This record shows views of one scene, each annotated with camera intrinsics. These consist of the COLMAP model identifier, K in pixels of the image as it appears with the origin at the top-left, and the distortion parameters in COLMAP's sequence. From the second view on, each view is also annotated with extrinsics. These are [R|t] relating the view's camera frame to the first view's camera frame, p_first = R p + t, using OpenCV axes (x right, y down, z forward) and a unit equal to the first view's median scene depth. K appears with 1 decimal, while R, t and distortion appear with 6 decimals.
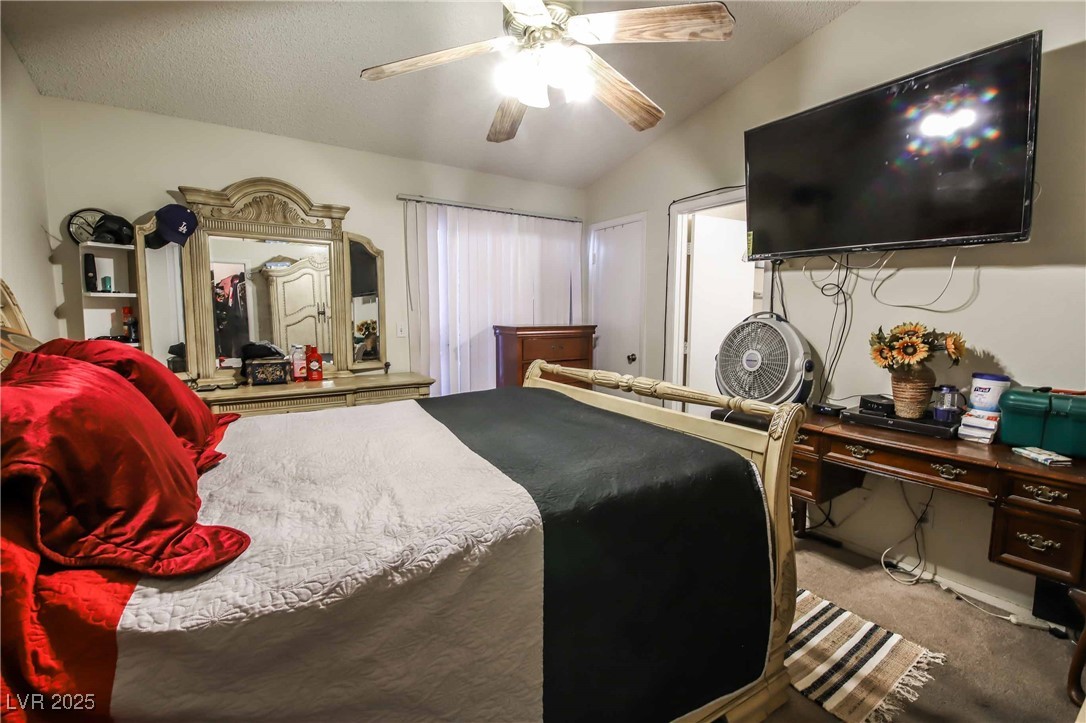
lens RADIAL K [[473.1, 0, 547.0], [0, 473.1, 363.8], [0, 0, 1]] dist [-0.004575, -0.006475]
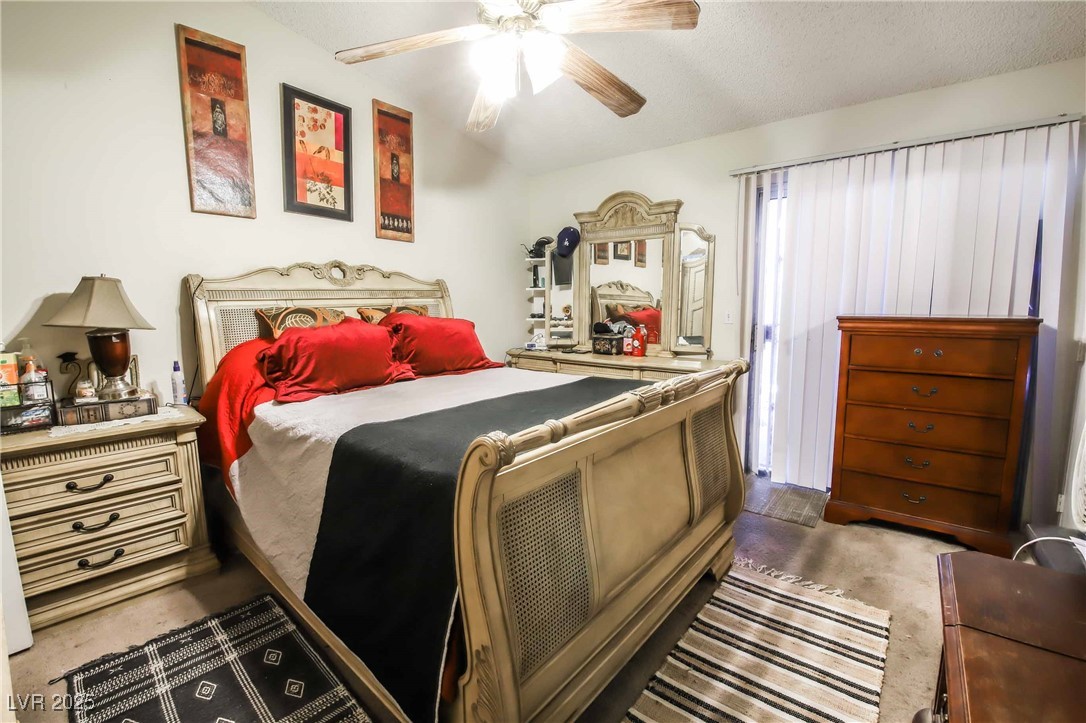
lens RADIAL K [[473.1, 0, 544.6], [0, 473.1, 356.9], [0, 0, 1]] dist [-0.004575, -0.006475]
pose [[0.295288, 0.108809, -0.949192, 0.586343], [-0.094441, 0.991952, 0.084331, -0.042246], [0.950729, 0.064740, 0.303187, 0.441423]]
